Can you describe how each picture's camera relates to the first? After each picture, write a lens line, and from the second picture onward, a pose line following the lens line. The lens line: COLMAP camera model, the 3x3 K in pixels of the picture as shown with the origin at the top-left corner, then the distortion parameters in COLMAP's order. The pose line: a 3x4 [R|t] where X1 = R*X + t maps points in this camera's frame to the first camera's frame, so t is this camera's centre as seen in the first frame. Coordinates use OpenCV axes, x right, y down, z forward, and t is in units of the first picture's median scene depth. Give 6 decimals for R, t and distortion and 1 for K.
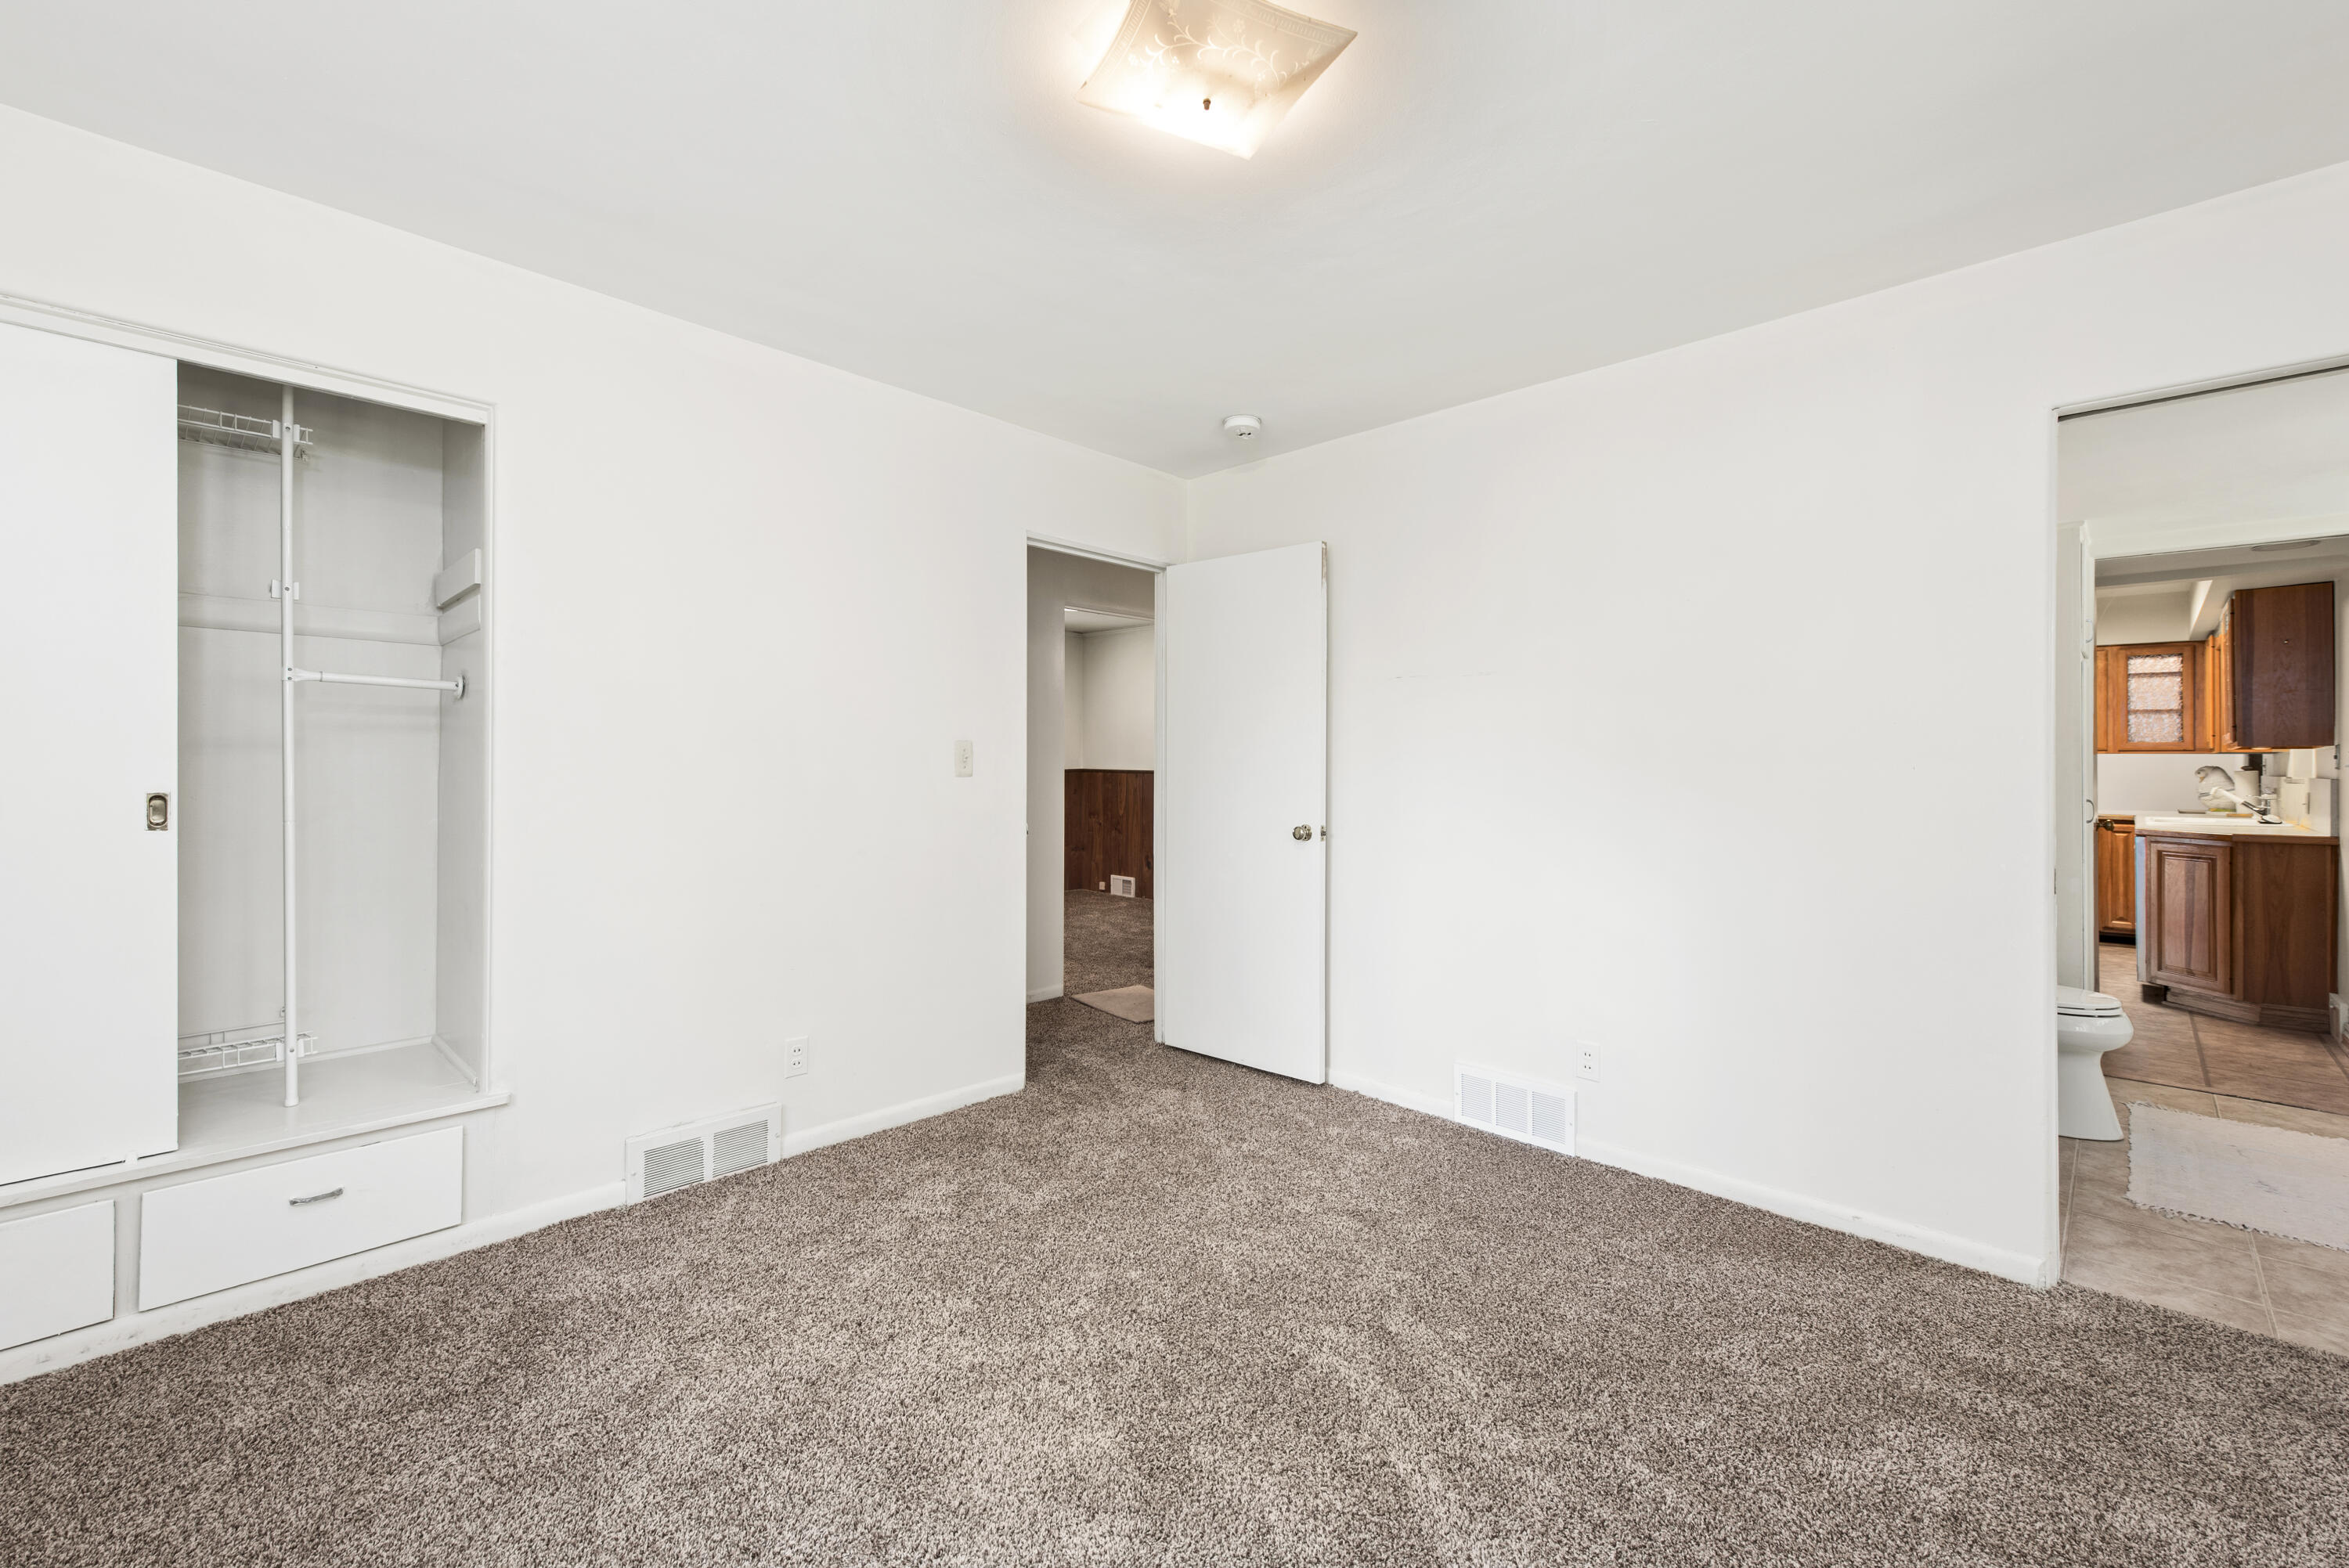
lens RADIAL K [[967.5, 0, 1174.5], [0, 967.5, 784.0], [0, 0, 1]] dist [-0.000472, -0.000308]
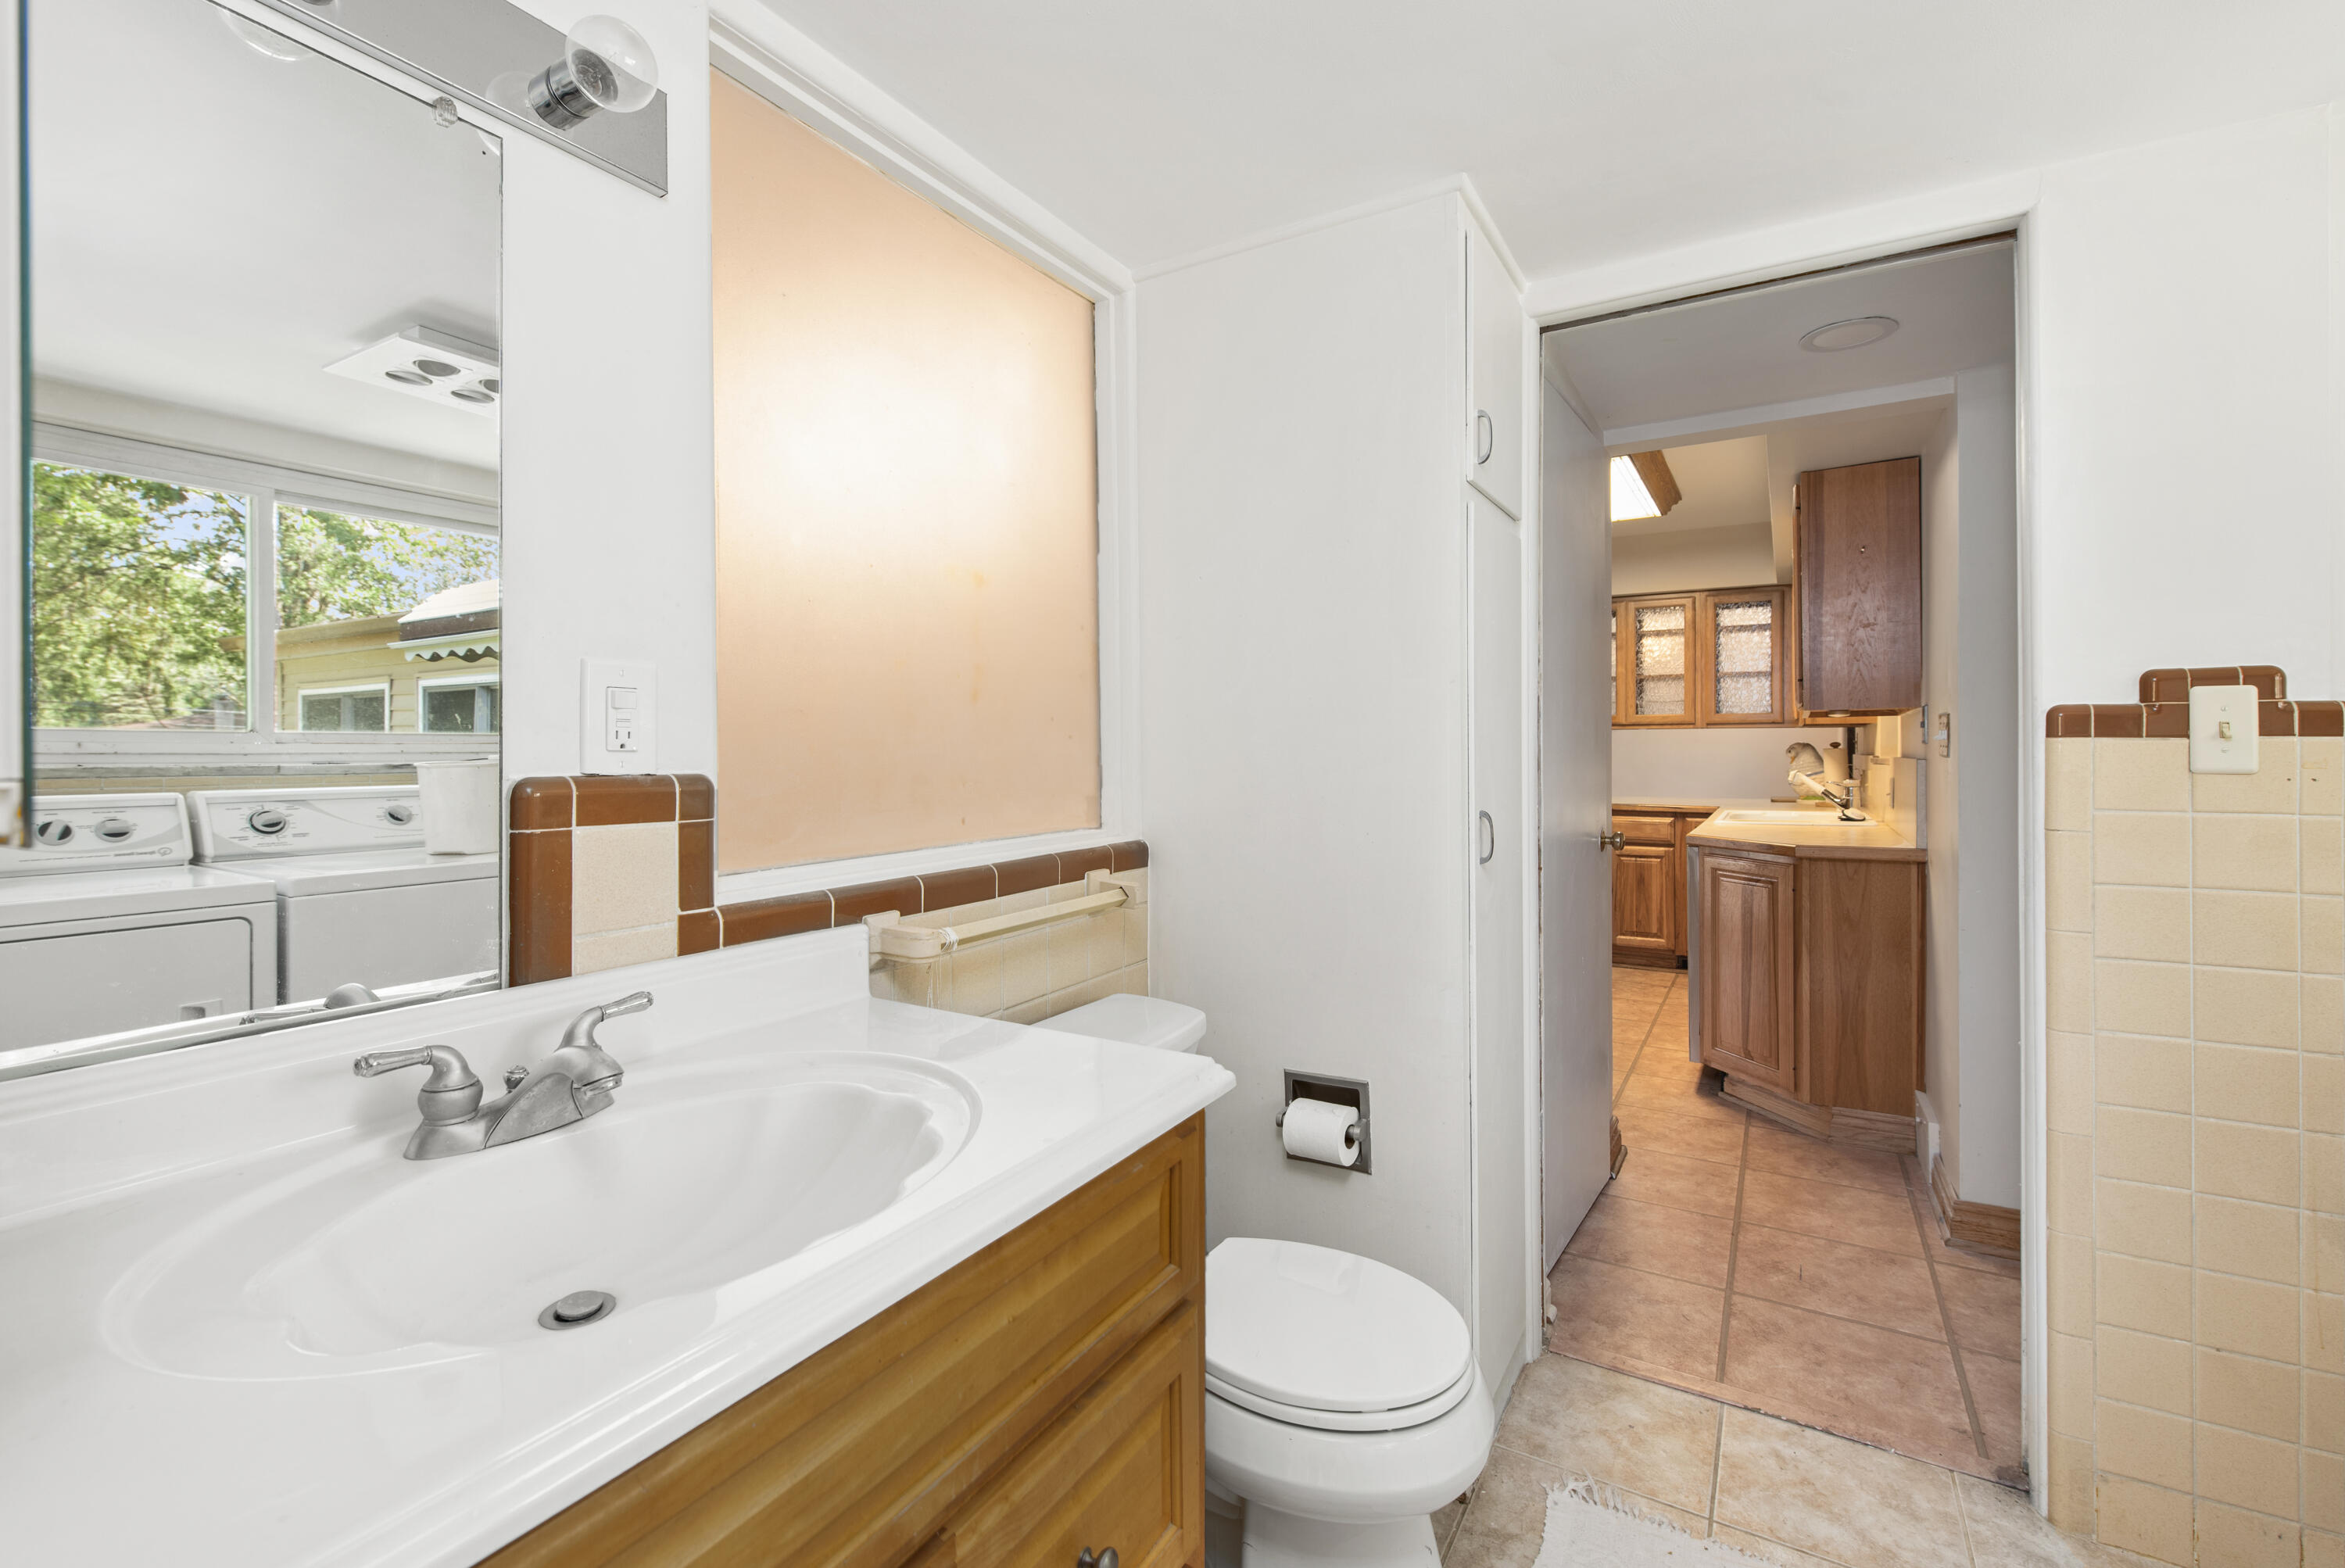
lens RADIAL K [[1041.6, 0, 1172.5], [0, 1041.6, 784.0], [0, 0, 1]] dist [0.001271, 0.000102]
pose [[0.968944, -0.013473, 0.246913, 0.498070], [0.010369, 0.999850, 0.013867, -0.002647], [-0.247063, -0.010876, 0.968938, 0.411251]]
